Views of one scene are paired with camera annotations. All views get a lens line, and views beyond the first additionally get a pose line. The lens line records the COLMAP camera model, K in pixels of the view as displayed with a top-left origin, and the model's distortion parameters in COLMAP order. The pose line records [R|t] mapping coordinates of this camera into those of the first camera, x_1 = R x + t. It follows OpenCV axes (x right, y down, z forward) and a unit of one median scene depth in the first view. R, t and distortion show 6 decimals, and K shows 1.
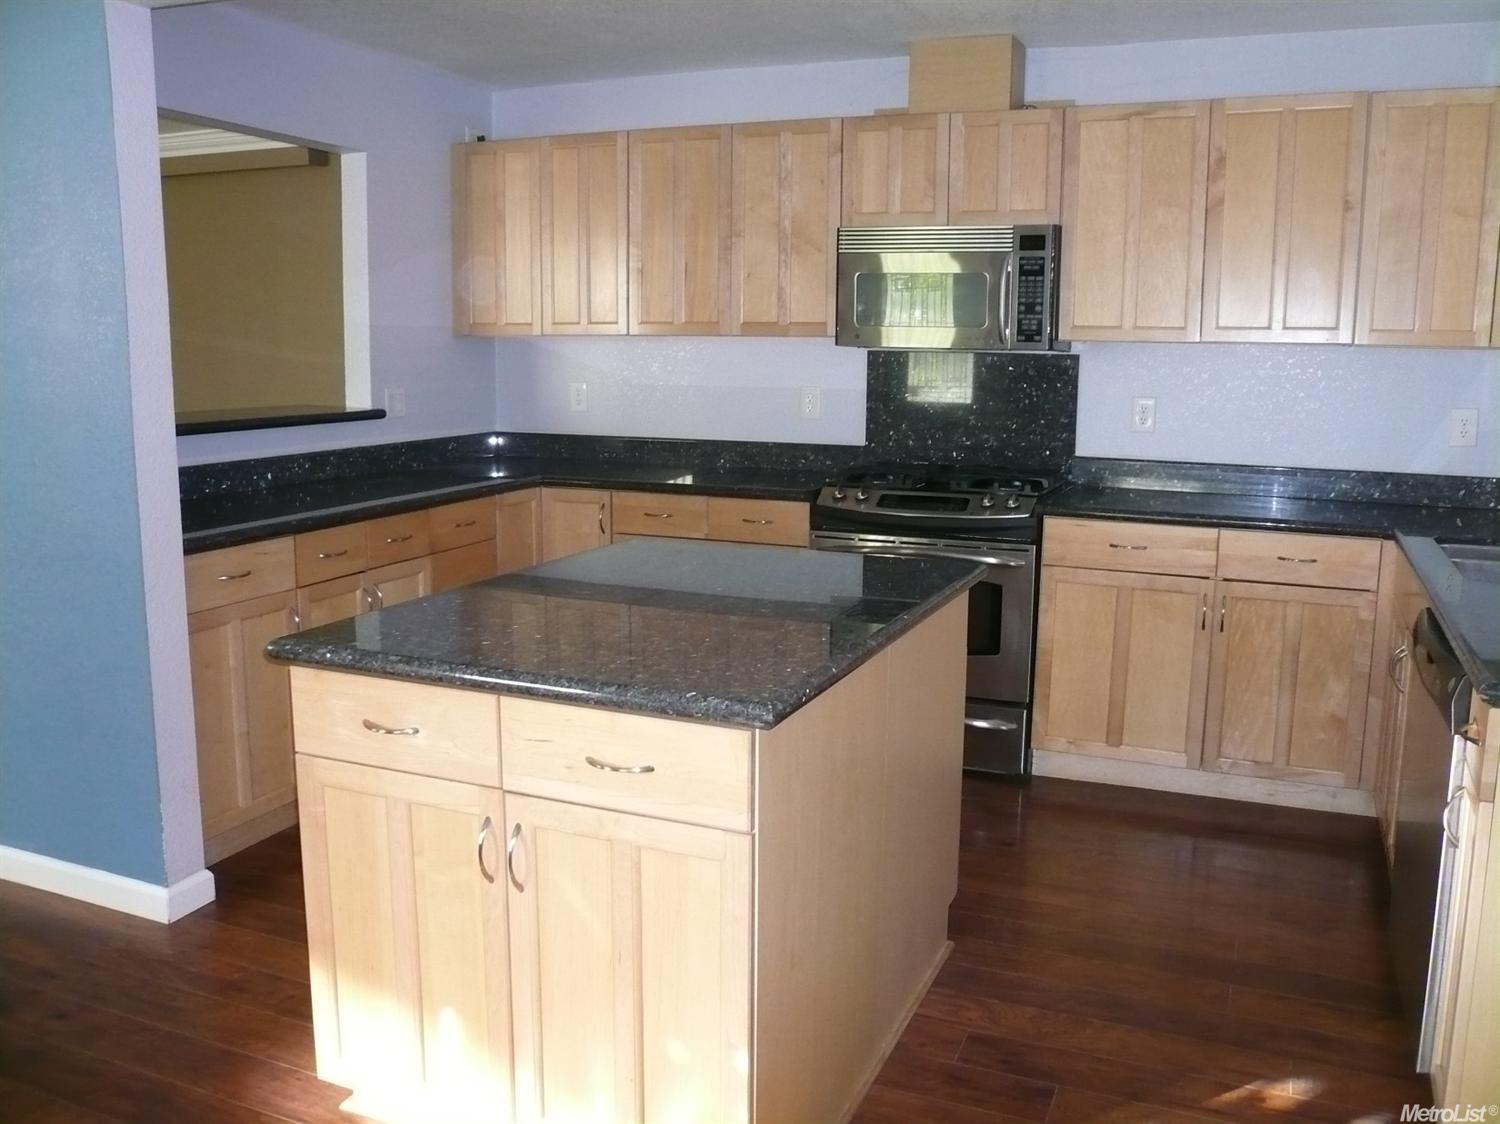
lens RADIAL K [[1266.5, 0, 750.0], [0, 1266.5, 562.0], [0, 0, 1]] dist [-0.092266, -0.006381]
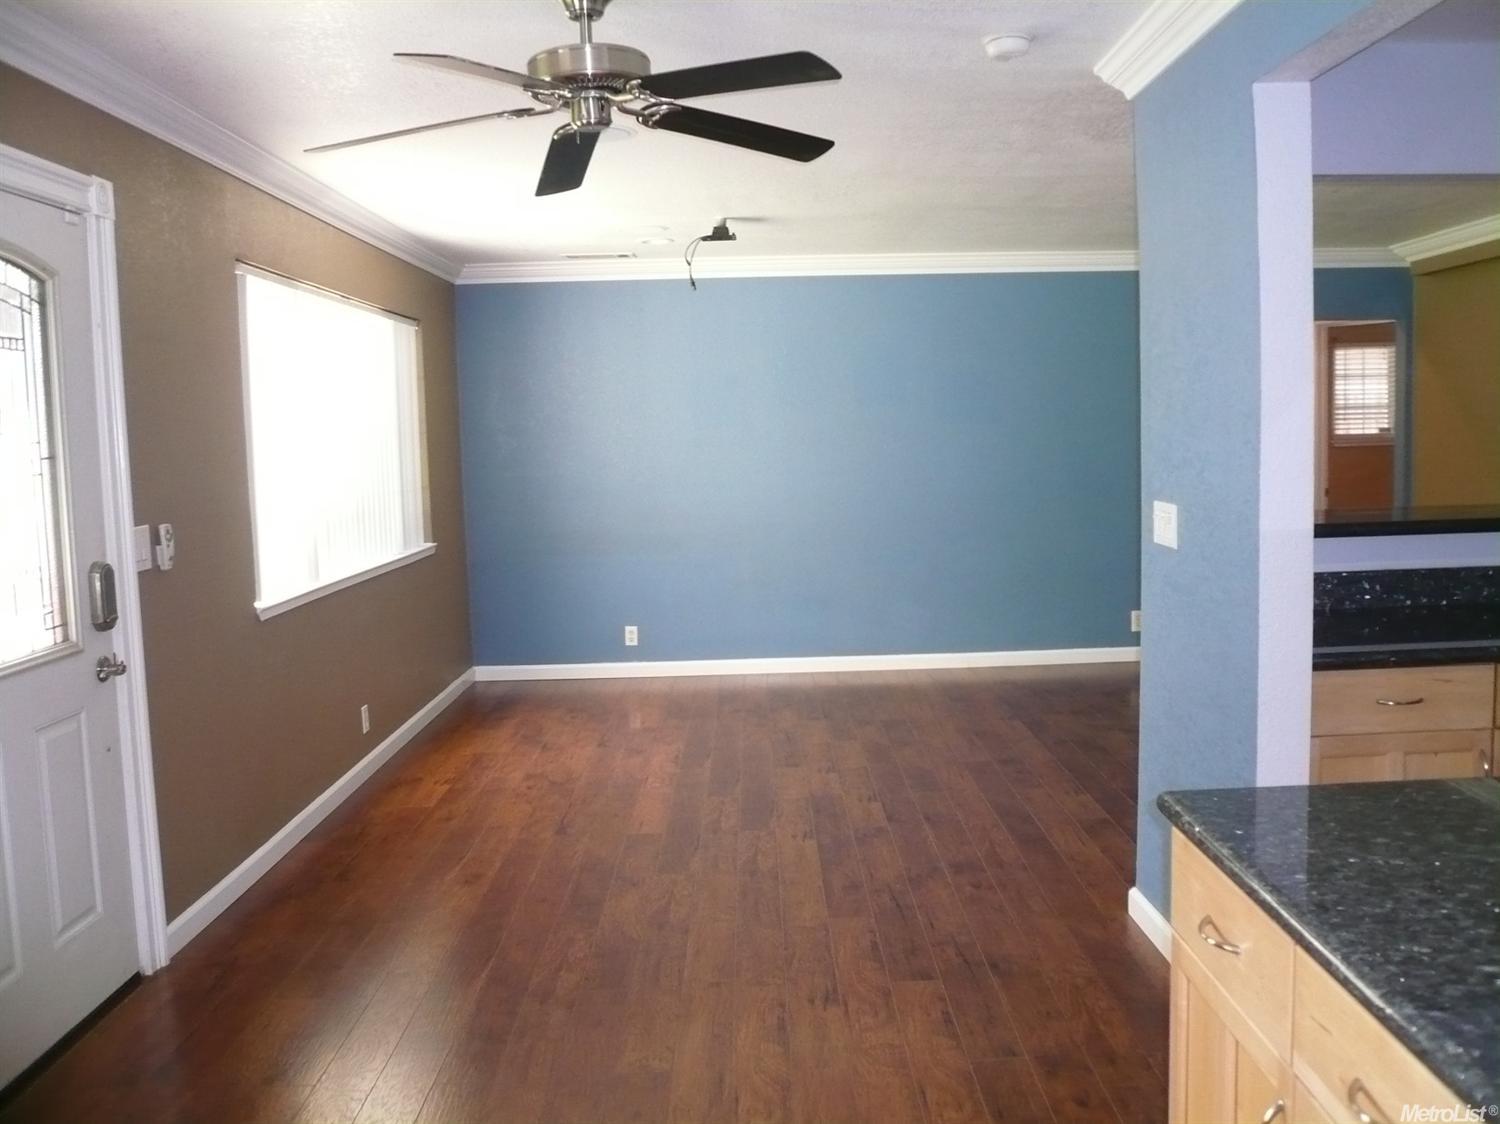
lens RADIAL K [[1266.5, 0, 750.0], [0, 1266.5, 562.0], [0, 0, 1]] dist [-0.092266, -0.006381]
pose [[0.391372, 0.075976, -0.917091, 0.198090], [-0.124281, 0.991819, 0.029129, -0.058082], [0.911802, 0.102577, 0.397612, 0.264040]]
